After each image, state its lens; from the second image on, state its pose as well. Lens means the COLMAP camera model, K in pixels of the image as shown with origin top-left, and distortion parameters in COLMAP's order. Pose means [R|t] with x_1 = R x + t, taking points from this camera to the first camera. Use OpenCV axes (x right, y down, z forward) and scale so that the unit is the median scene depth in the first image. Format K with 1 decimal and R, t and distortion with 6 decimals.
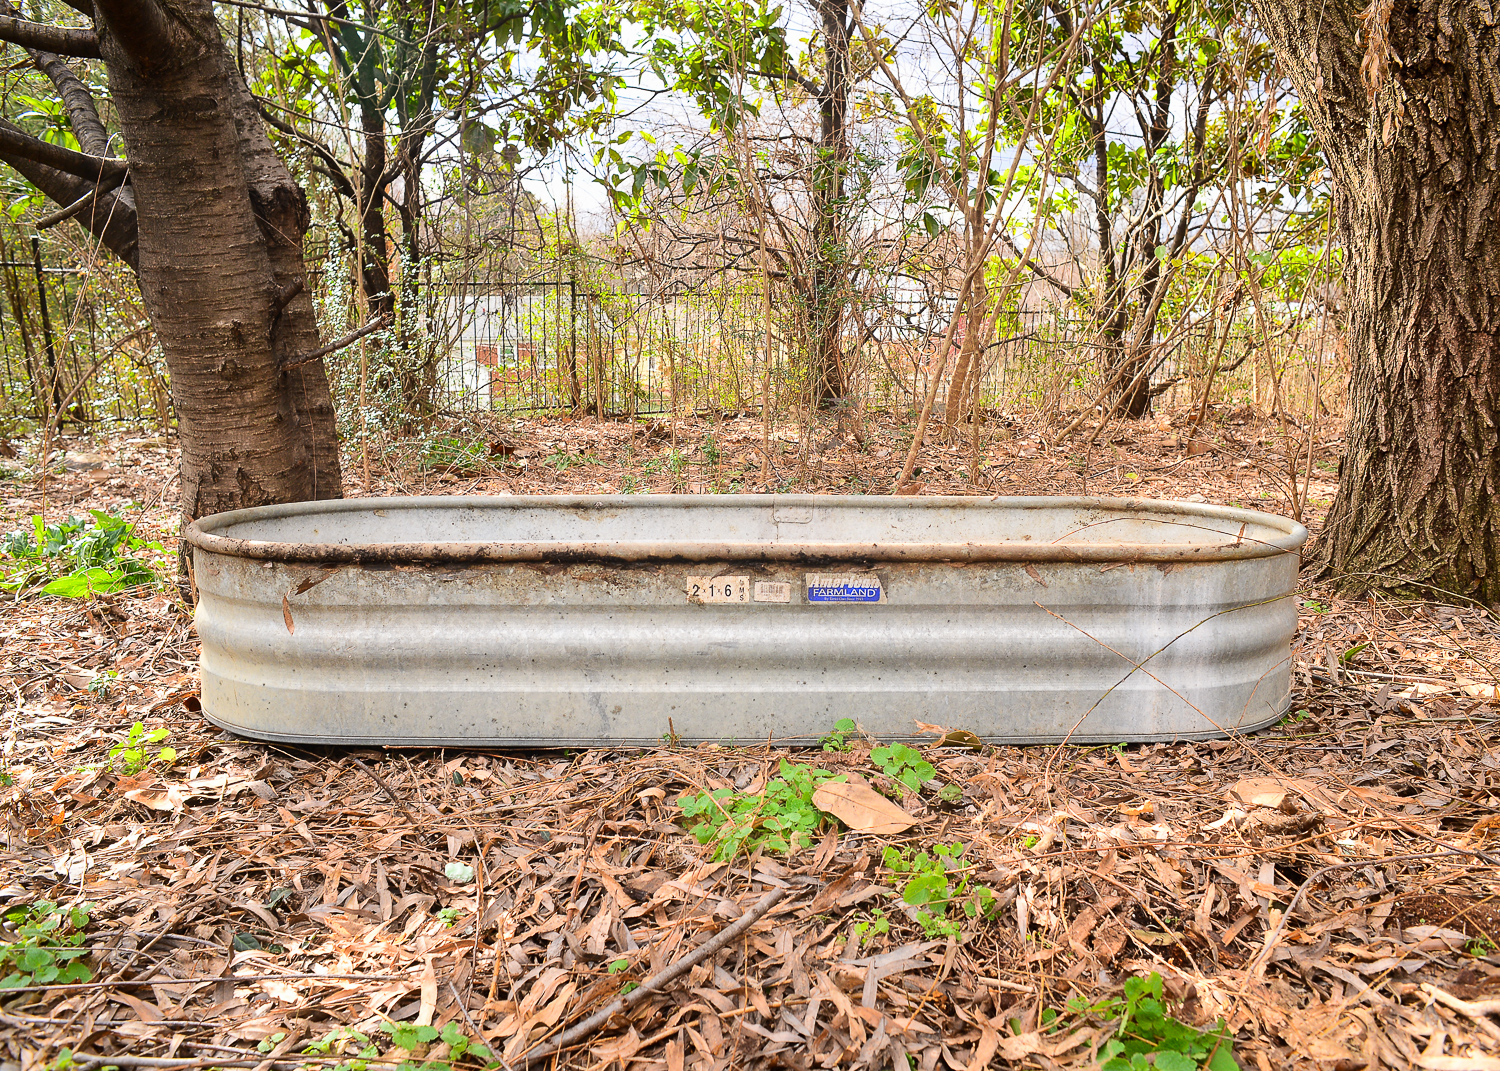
lens RADIAL K [[1887.6, 0, 749.9], [0, 1887.6, 535.4], [0, 0, 1]] dist [-0.047236, 0.000000]
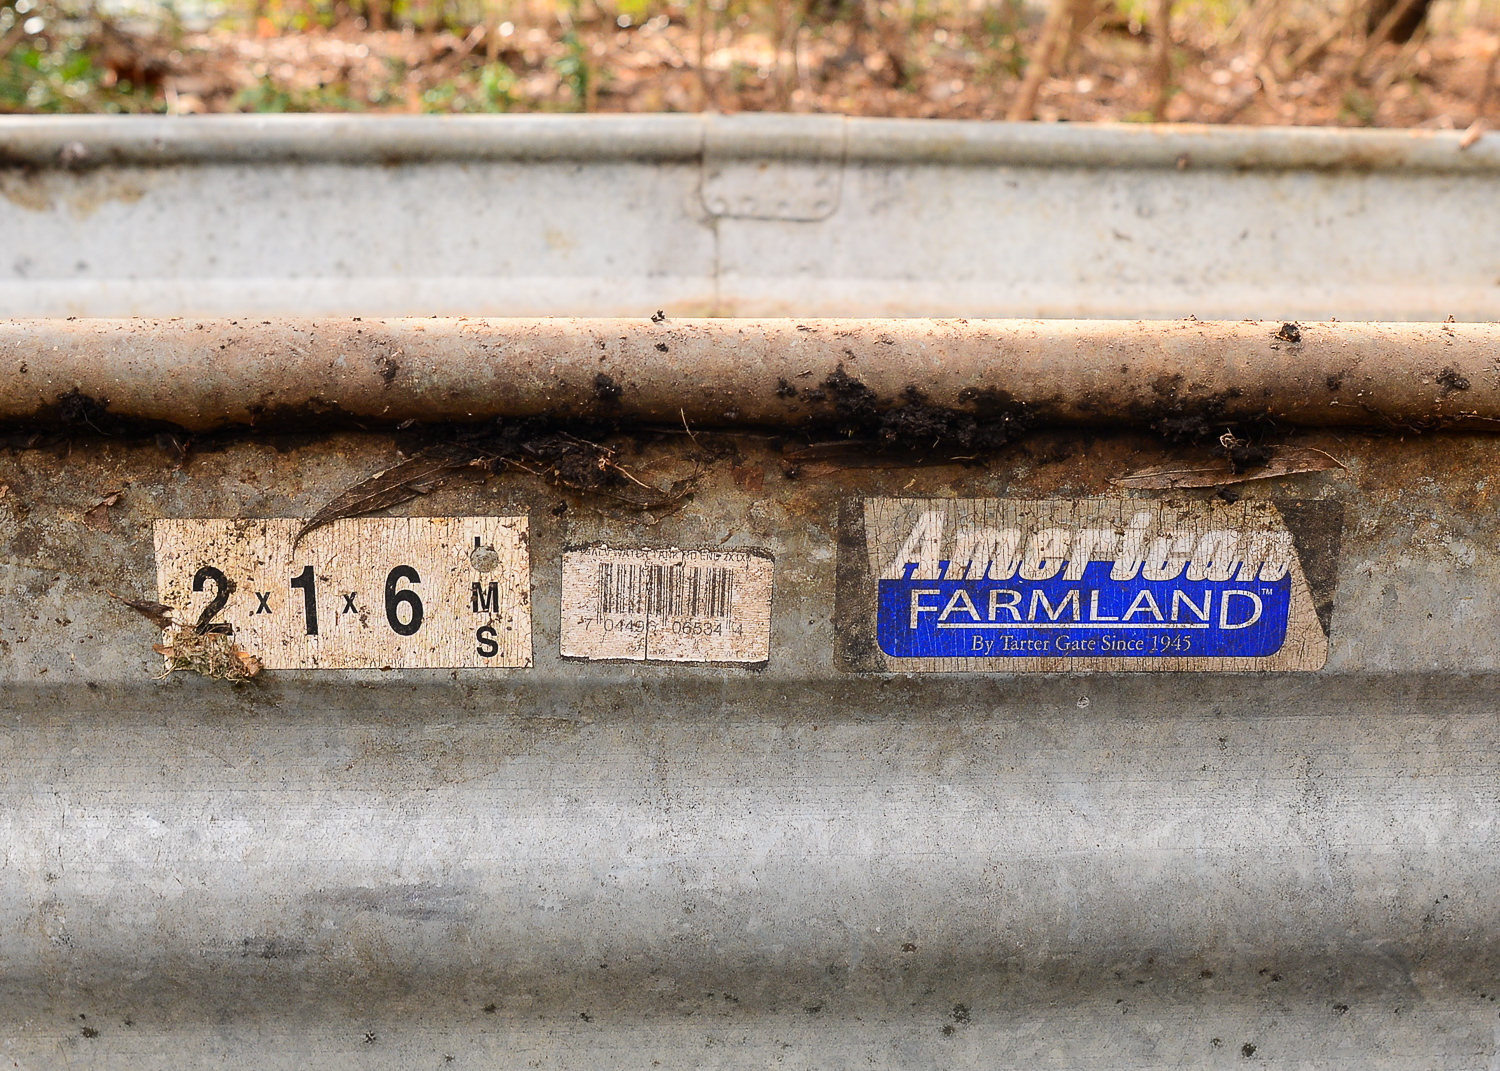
lens RADIAL K [[1887.6, 0, 750.8], [0, 1887.6, 535.9], [0, 0, 1]] dist [-0.047236, 0.000000]
pose [[0.999735, -0.000443, 0.023032, 0.015470], [-0.002894, 0.989480, 0.144639, -0.000980], [-0.022854, -0.144667, 0.989216, 0.832487]]
